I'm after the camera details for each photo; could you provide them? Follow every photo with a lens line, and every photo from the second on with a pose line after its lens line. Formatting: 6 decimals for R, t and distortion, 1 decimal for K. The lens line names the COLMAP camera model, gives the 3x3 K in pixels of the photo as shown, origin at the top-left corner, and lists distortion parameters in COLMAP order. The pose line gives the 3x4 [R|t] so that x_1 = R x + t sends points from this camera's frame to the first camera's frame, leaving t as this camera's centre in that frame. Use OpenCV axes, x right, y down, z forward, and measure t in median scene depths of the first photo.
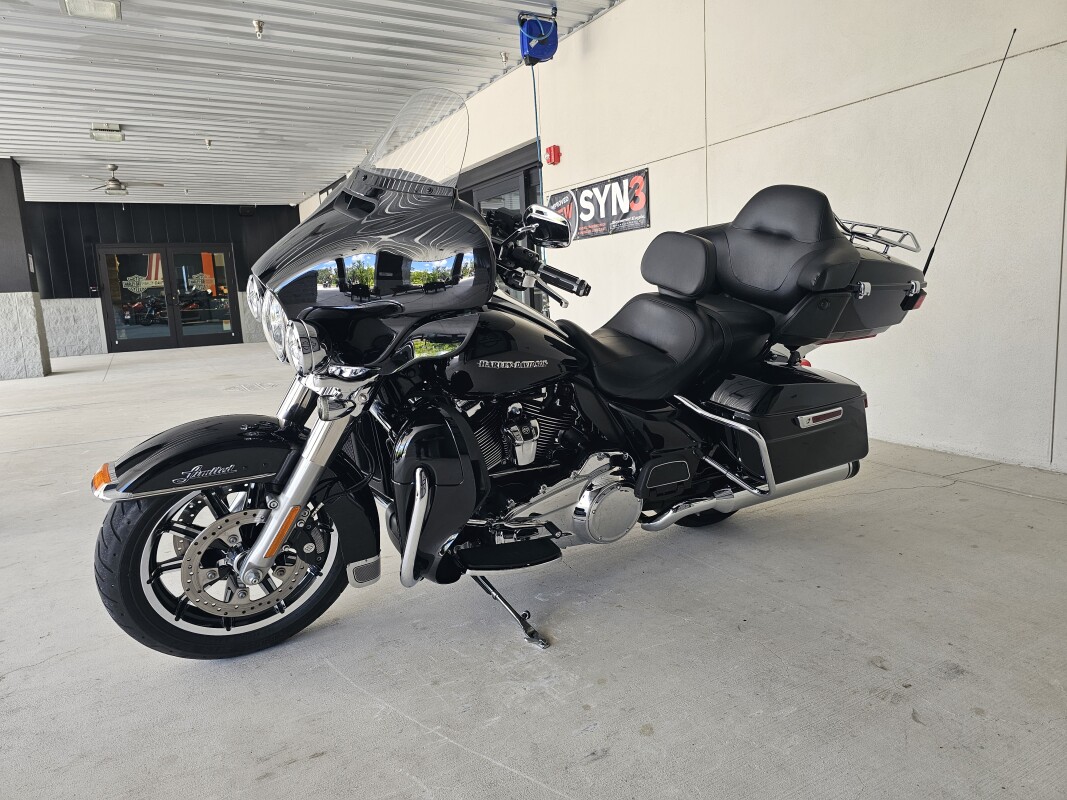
lens RADIAL K [[704.5, 0, 529.0], [0, 704.5, 386.5], [0, 0, 1]] dist [0.070820, -0.062225]
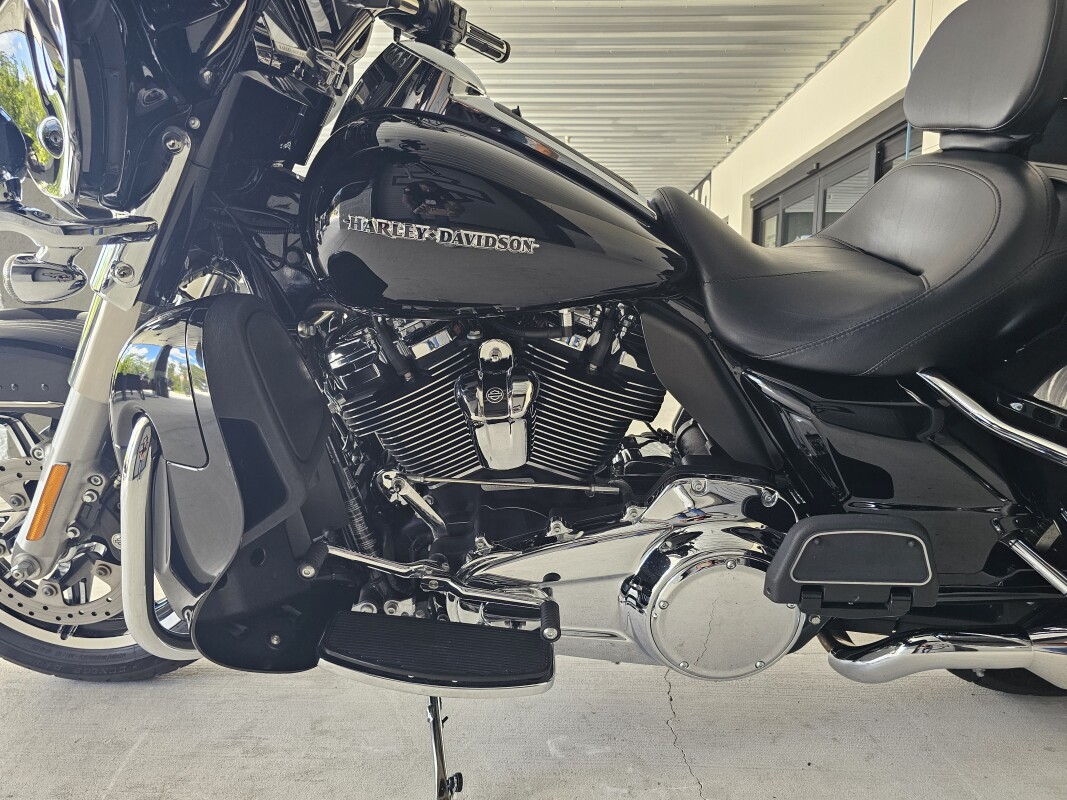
lens RADIAL K [[713.1, 0, 533.5], [0, 713.1, 400.0], [0, 0, 1]] dist [0.042901, -0.045943]
pose [[0.860176, 0.113735, -0.497153, 0.254556], [-0.121598, 0.992440, 0.016654, 0.054278], [0.495288, 0.046127, 0.867503, 0.604529]]
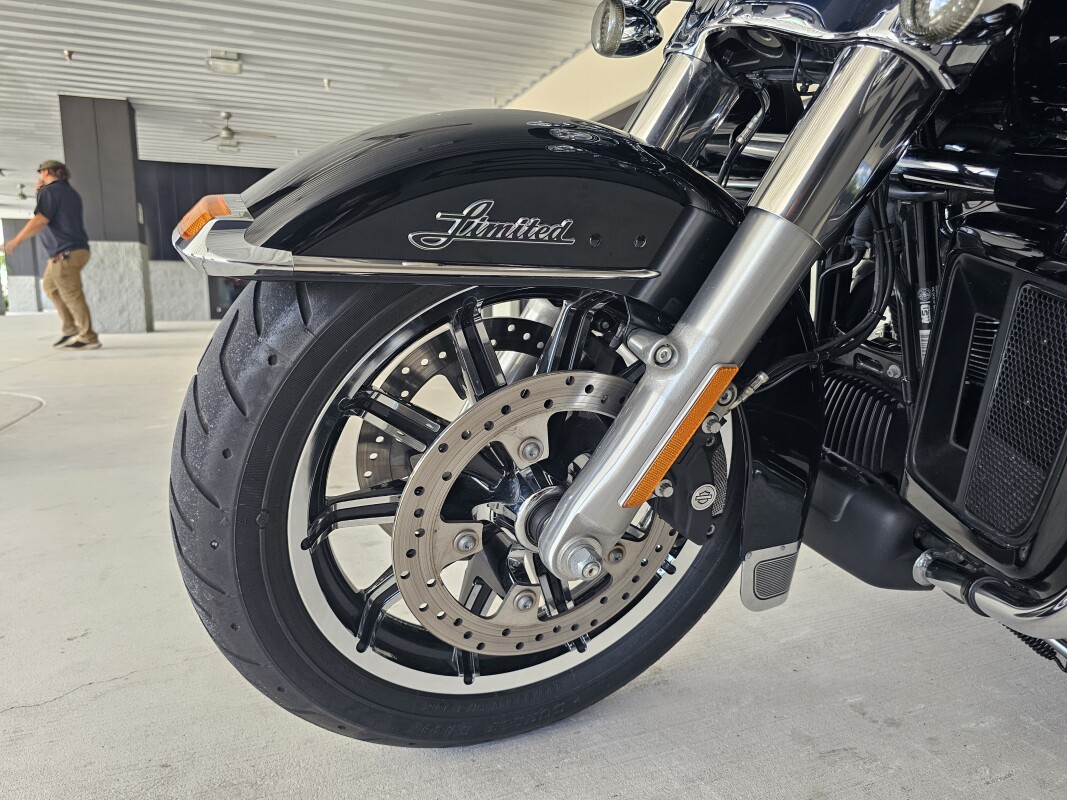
lens RADIAL K [[712.9, 0, 522.3], [0, 712.9, 403.6], [0, 0, 1]] dist [0.045375, -0.043960]
pose [[0.990995, 0.068083, -0.115301, -0.341391], [-0.066499, 0.997632, 0.017532, 0.166532], [0.116222, -0.009707, 0.993176, 0.577679]]
